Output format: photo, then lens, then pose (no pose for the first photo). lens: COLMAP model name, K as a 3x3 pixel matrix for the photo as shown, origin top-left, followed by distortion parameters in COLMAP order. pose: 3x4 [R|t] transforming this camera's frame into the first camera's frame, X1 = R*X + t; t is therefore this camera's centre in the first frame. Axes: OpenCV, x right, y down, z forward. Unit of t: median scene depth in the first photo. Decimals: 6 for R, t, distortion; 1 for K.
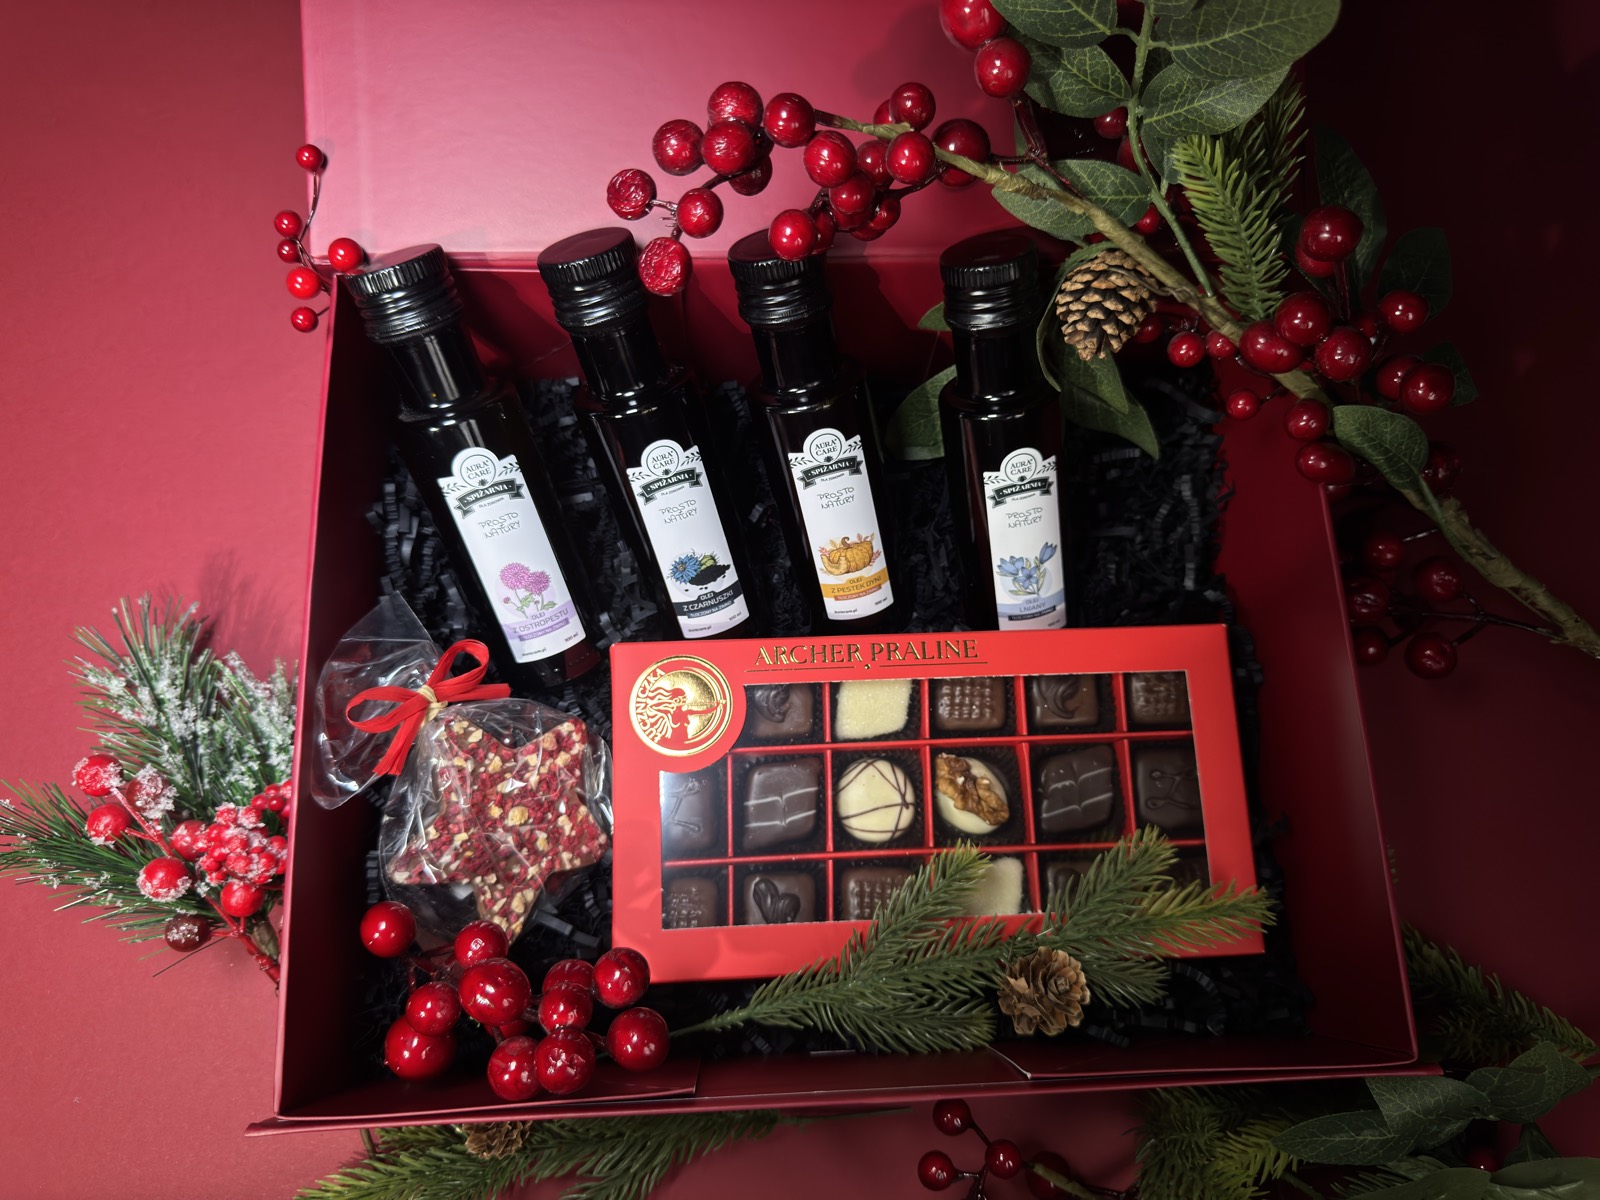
lens RADIAL K [[1176.9, 0, 799.1], [0, 1176.9, 605.4], [0, 0, 1]] dist [0.058636, -0.009182]
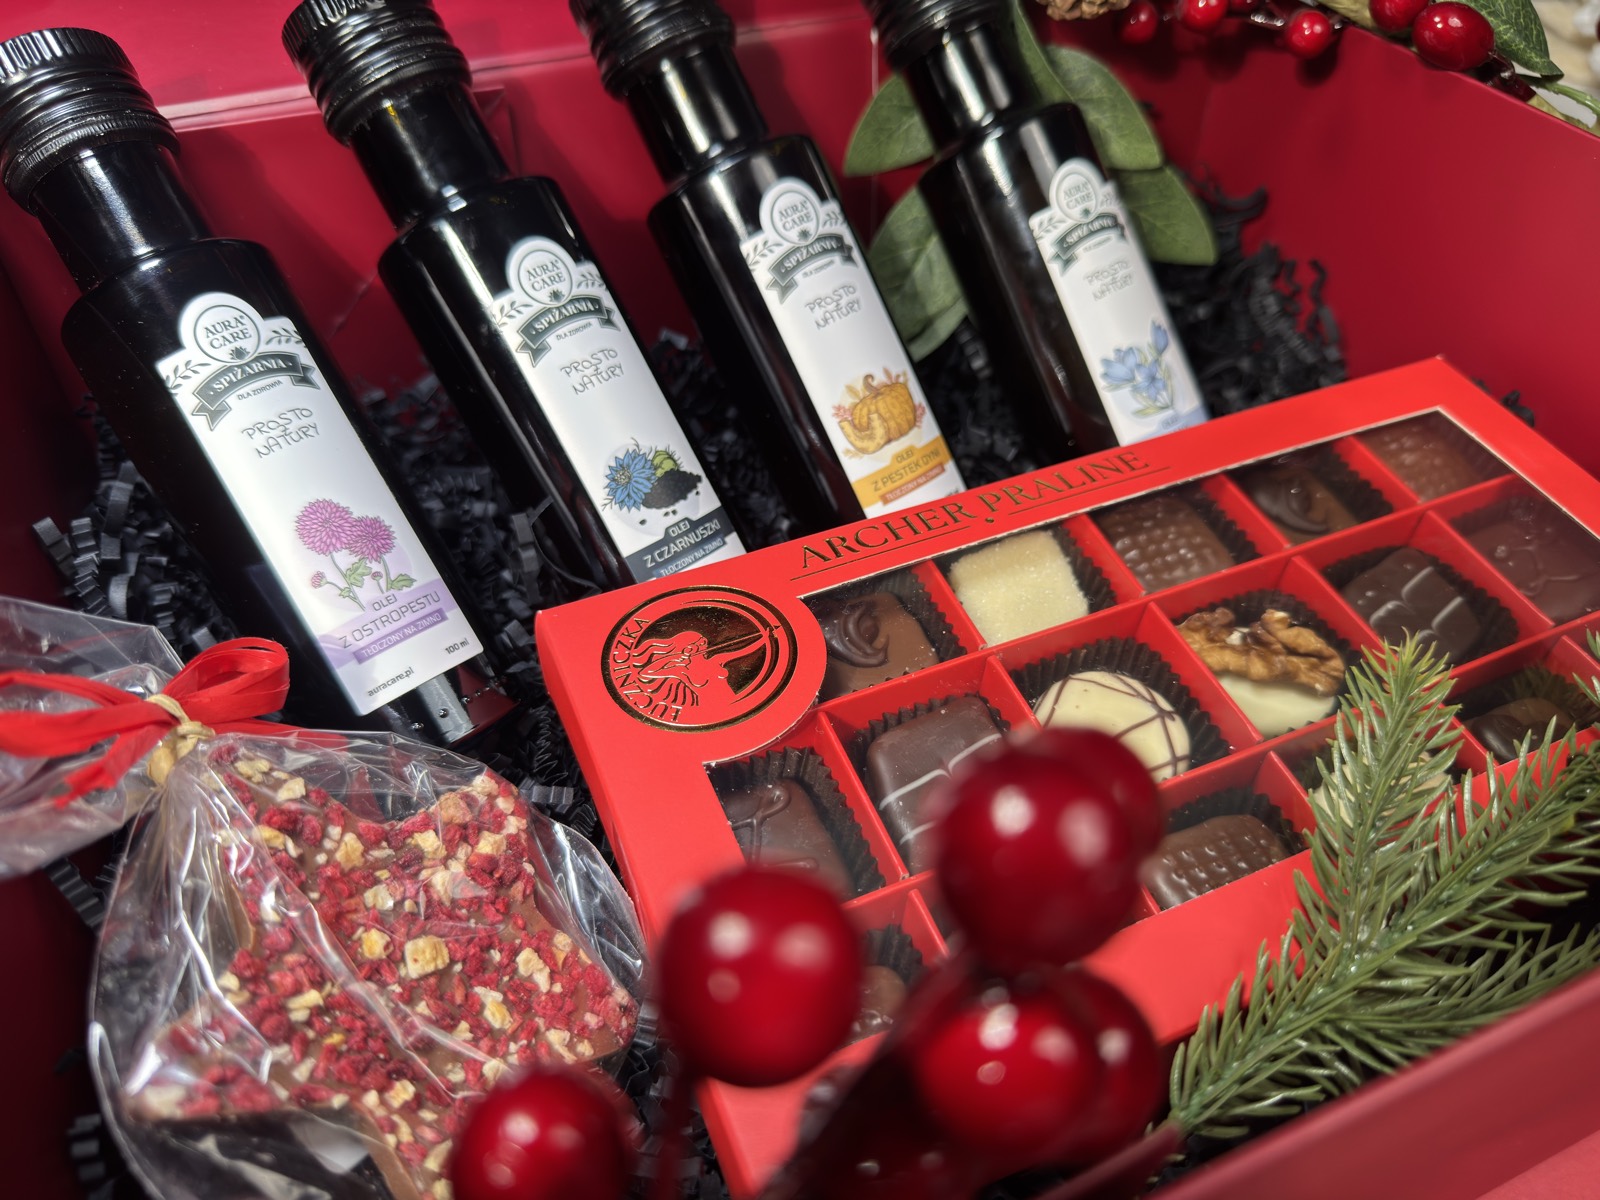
lens RADIAL K [[1222.1, 0, 809.3], [0, 1222.1, 602.1], [0, 0, 1]] dist [0.064340, -0.248072]
pose [[0.932811, -0.269607, 0.239113, -0.177573], [0.354007, 0.809664, -0.468106, 0.333295], [-0.067396, 0.521302, 0.850707, 0.530923]]
